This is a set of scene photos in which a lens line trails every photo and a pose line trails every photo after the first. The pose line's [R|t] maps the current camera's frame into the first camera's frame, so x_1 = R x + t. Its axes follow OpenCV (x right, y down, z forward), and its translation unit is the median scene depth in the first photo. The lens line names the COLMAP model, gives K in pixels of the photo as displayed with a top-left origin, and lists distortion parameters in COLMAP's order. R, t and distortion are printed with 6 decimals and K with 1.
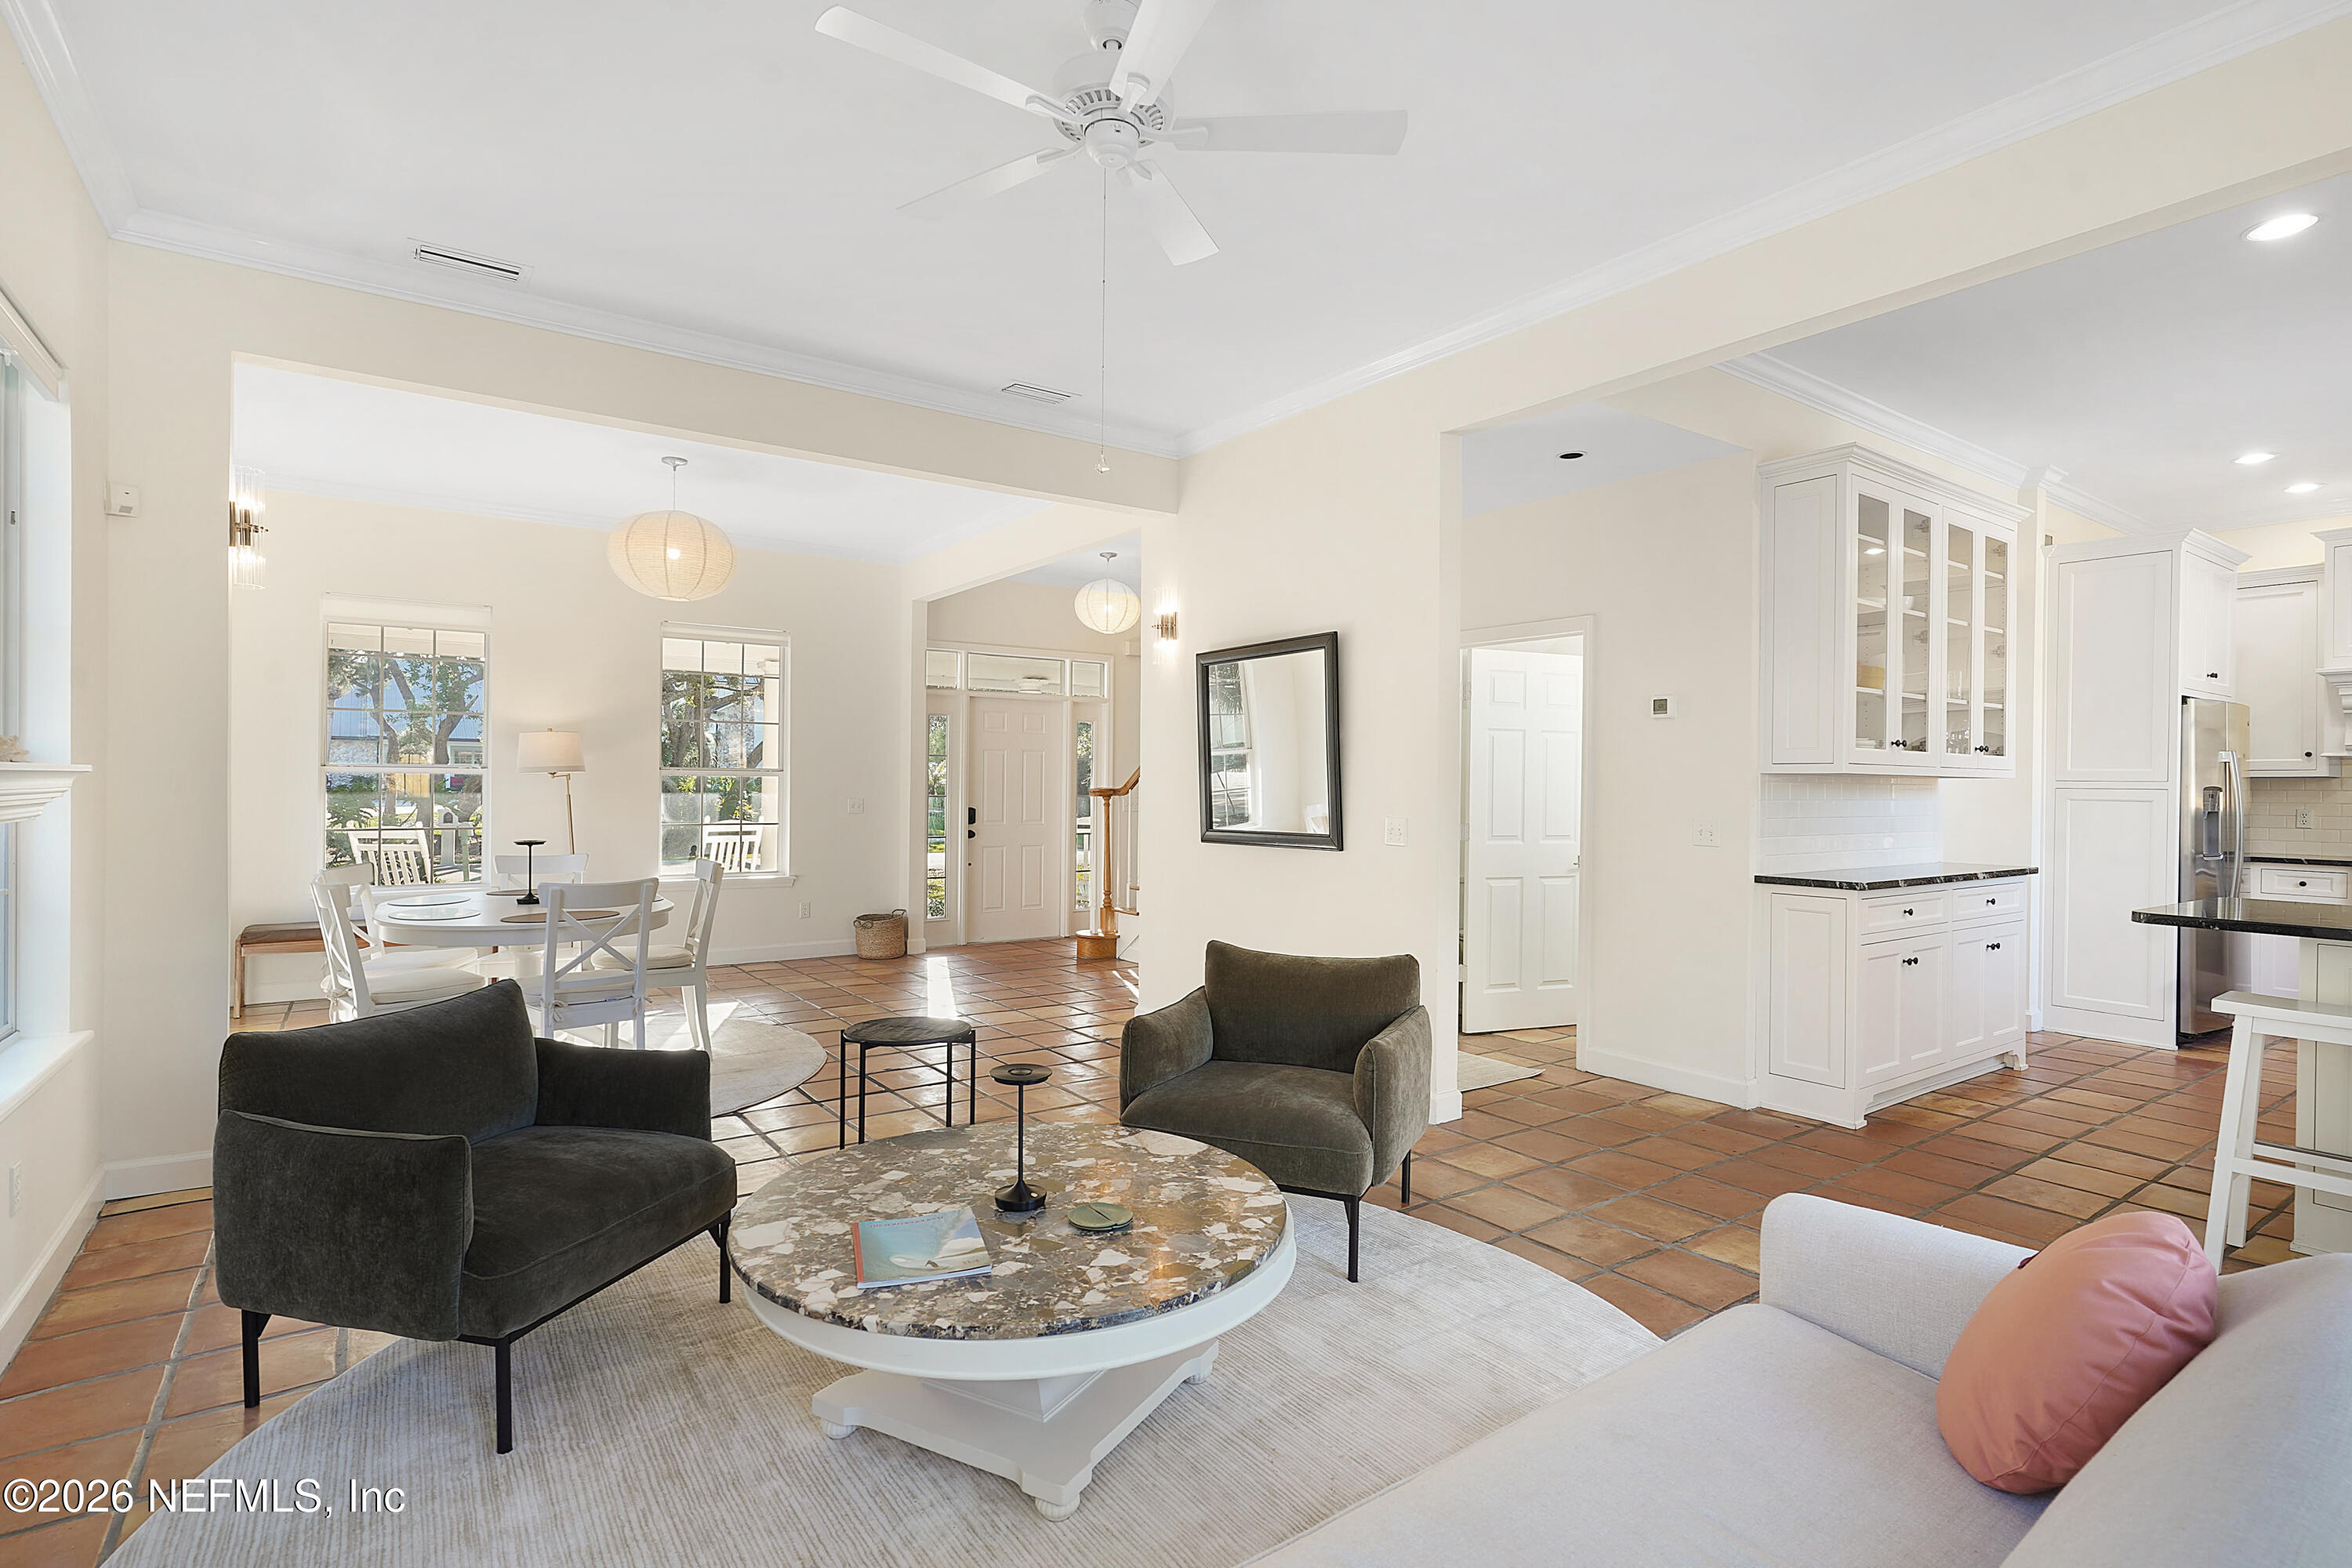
lens RADIAL K [[1145.4, 0, 1185.4], [0, 1145.4, 782.8], [0, 0, 1]] dist [-0.012466, 0.005424]
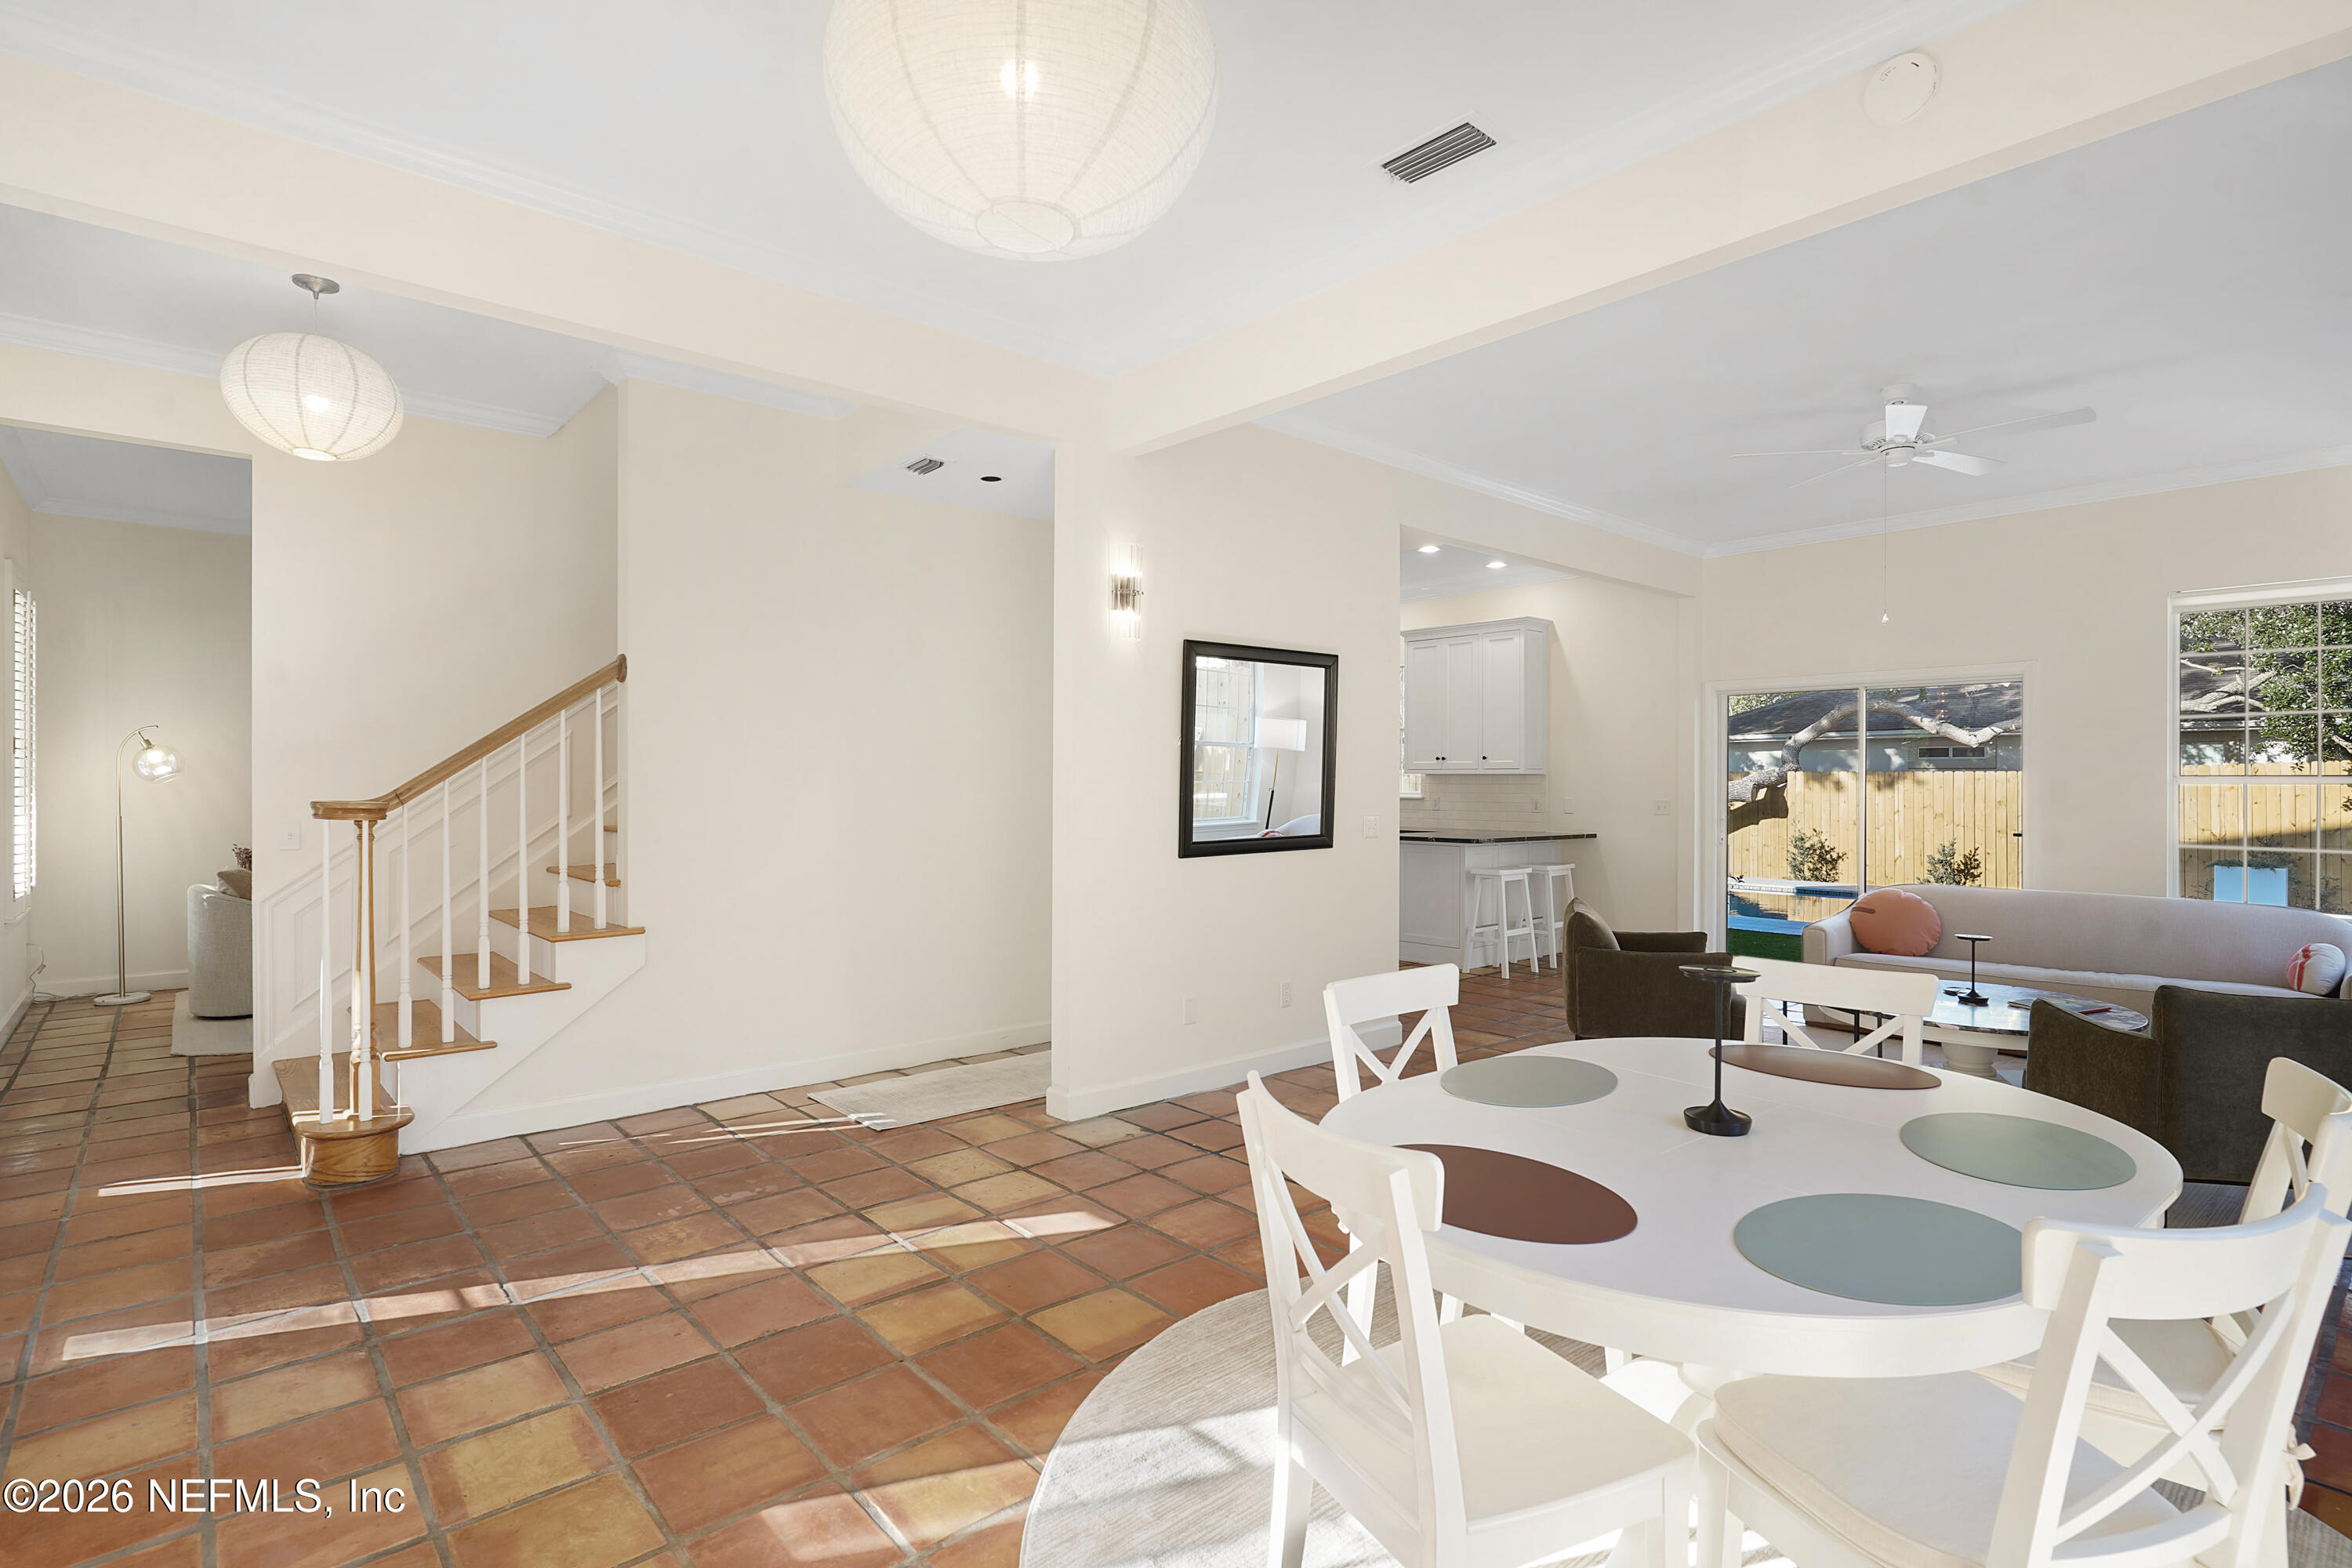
lens RADIAL K [[1145.4, 0, 1181.9], [0, 1145.4, 776.0], [0, 0, 1]] dist [-0.012466, 0.005424]
pose [[-0.100124, -0.006245, 0.994955, -0.719064], [-0.006198, 0.999965, 0.005653, -0.013087], [-0.994956, -0.005600, -0.100159, 0.925677]]
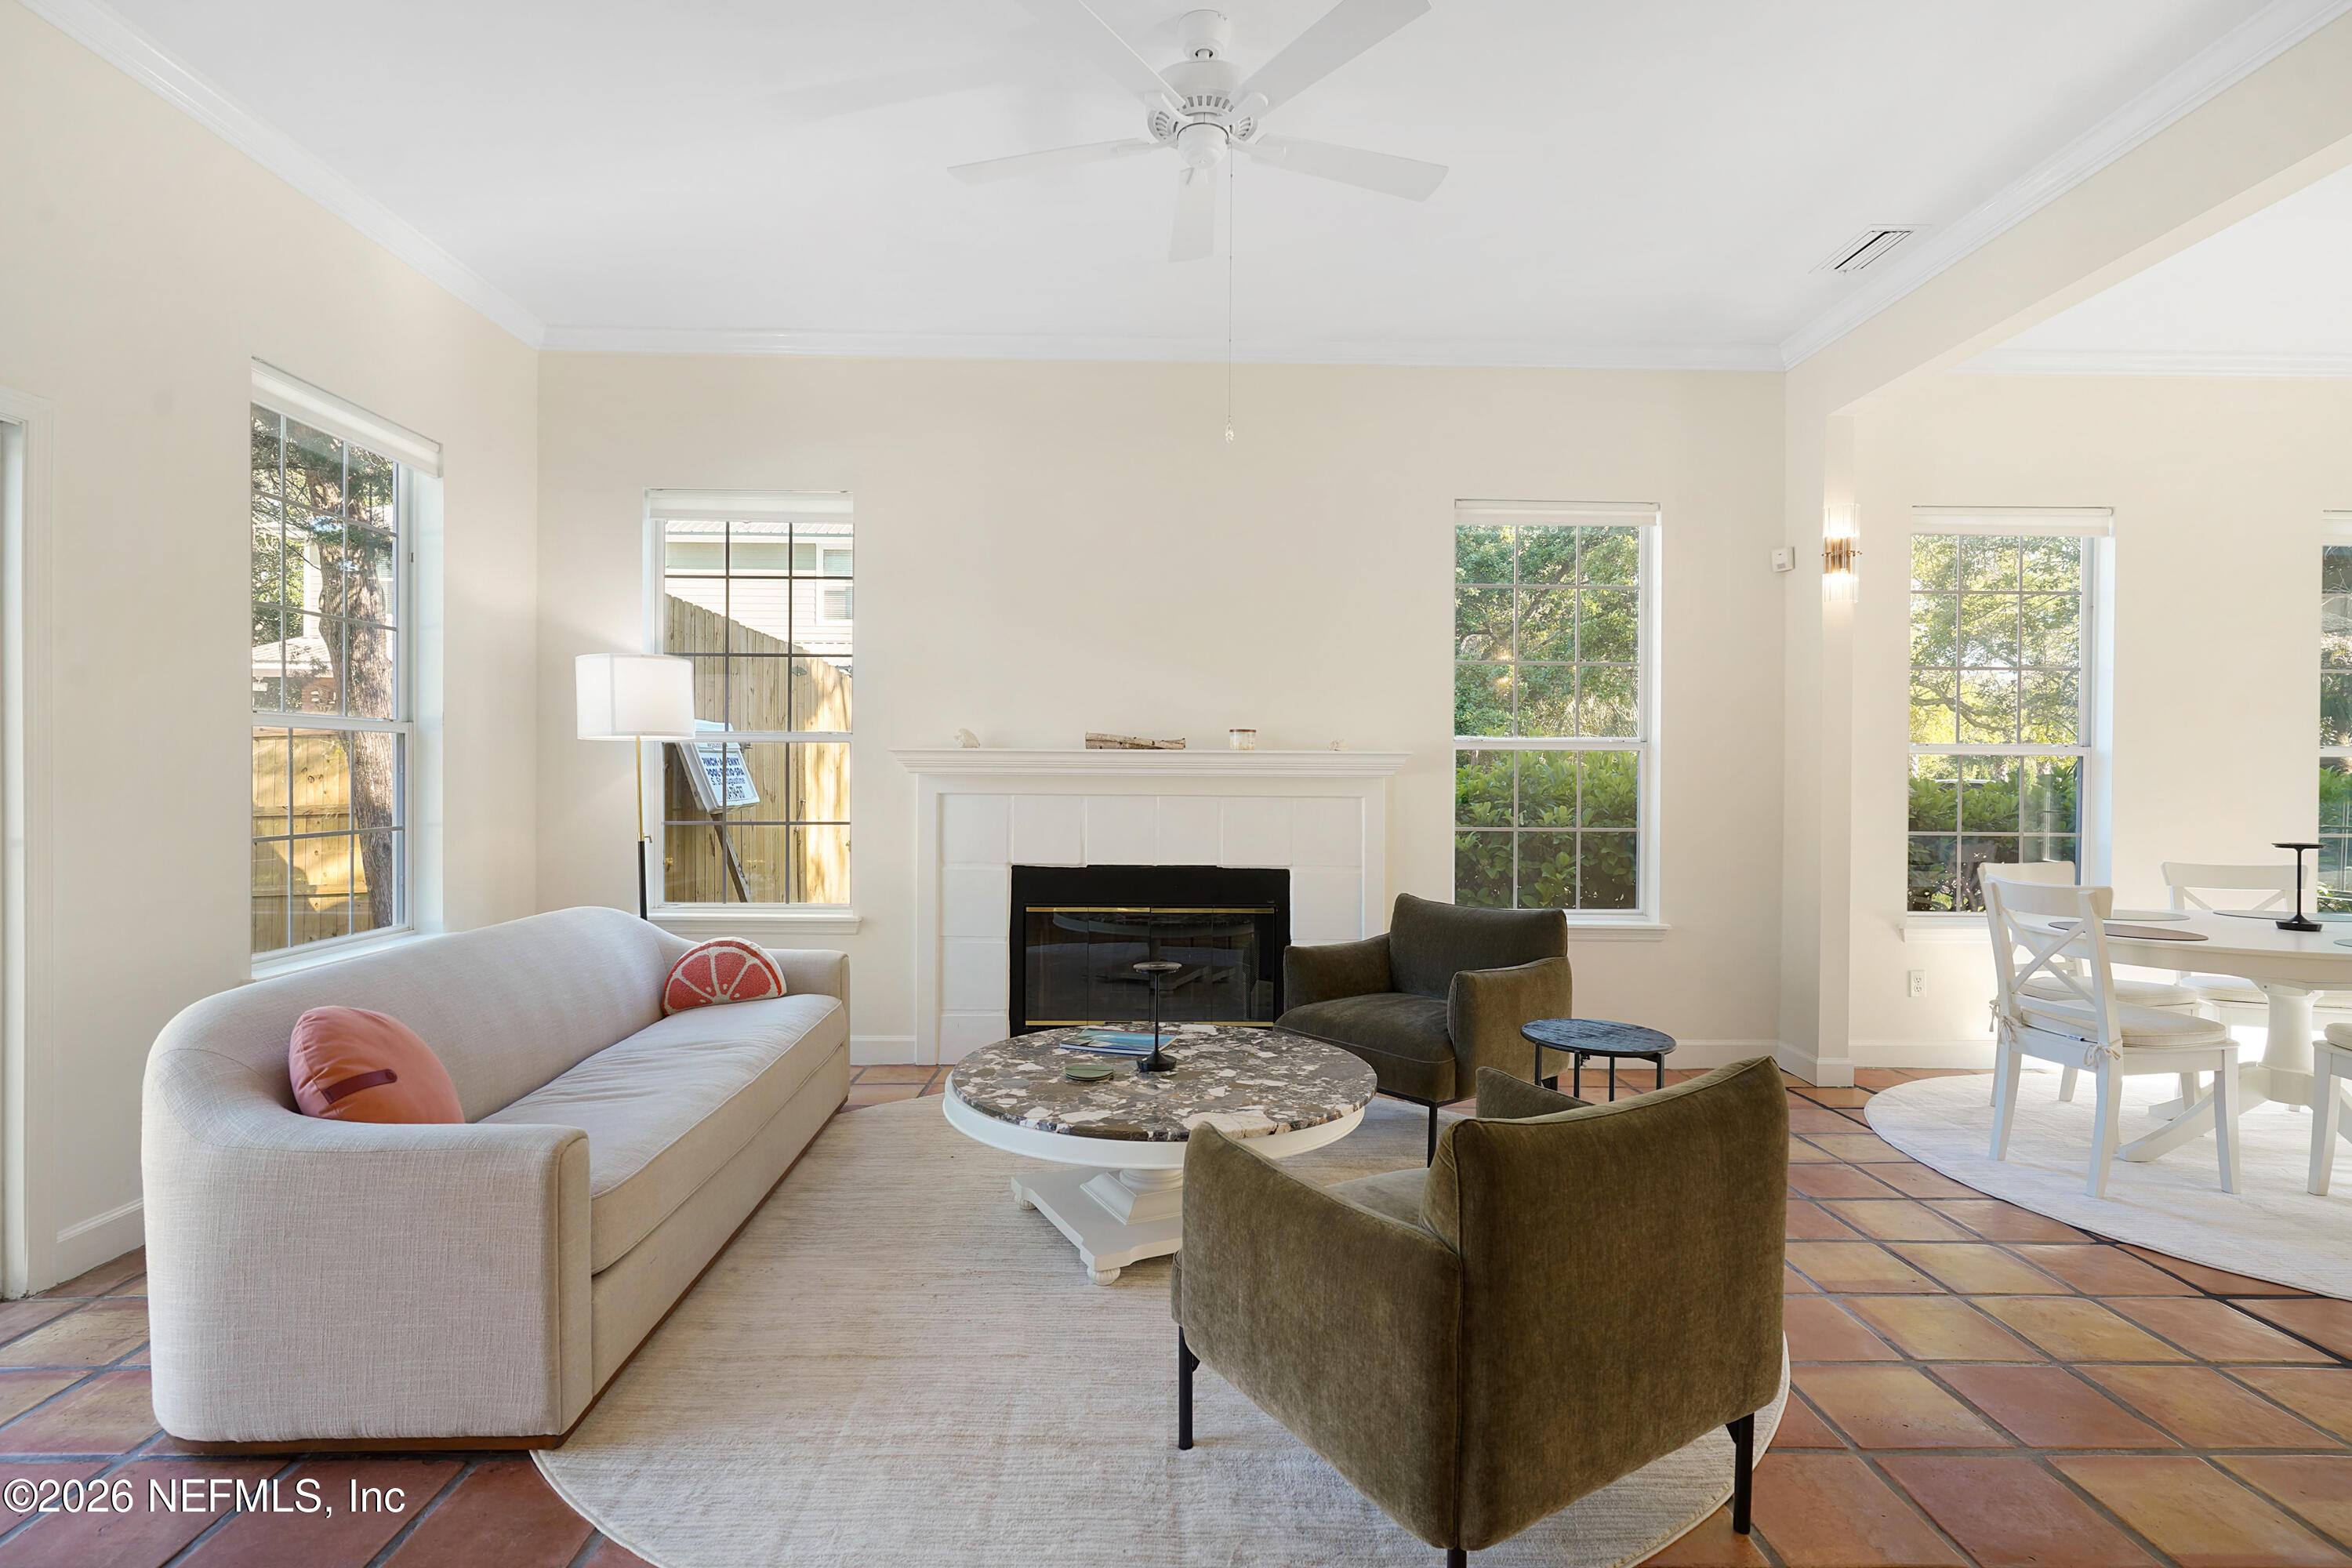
lens RADIAL K [[1145.4, 0, 1161.9], [0, 1145.4, 787.8], [0, 0, 1]] dist [-0.012466, 0.005424]
pose [[-0.577966, -0.004072, -0.816051, 0.327769], [-0.010529, 0.999942, 0.002467, 0.016234], [0.815993, 0.010018, -0.577975, 0.626957]]
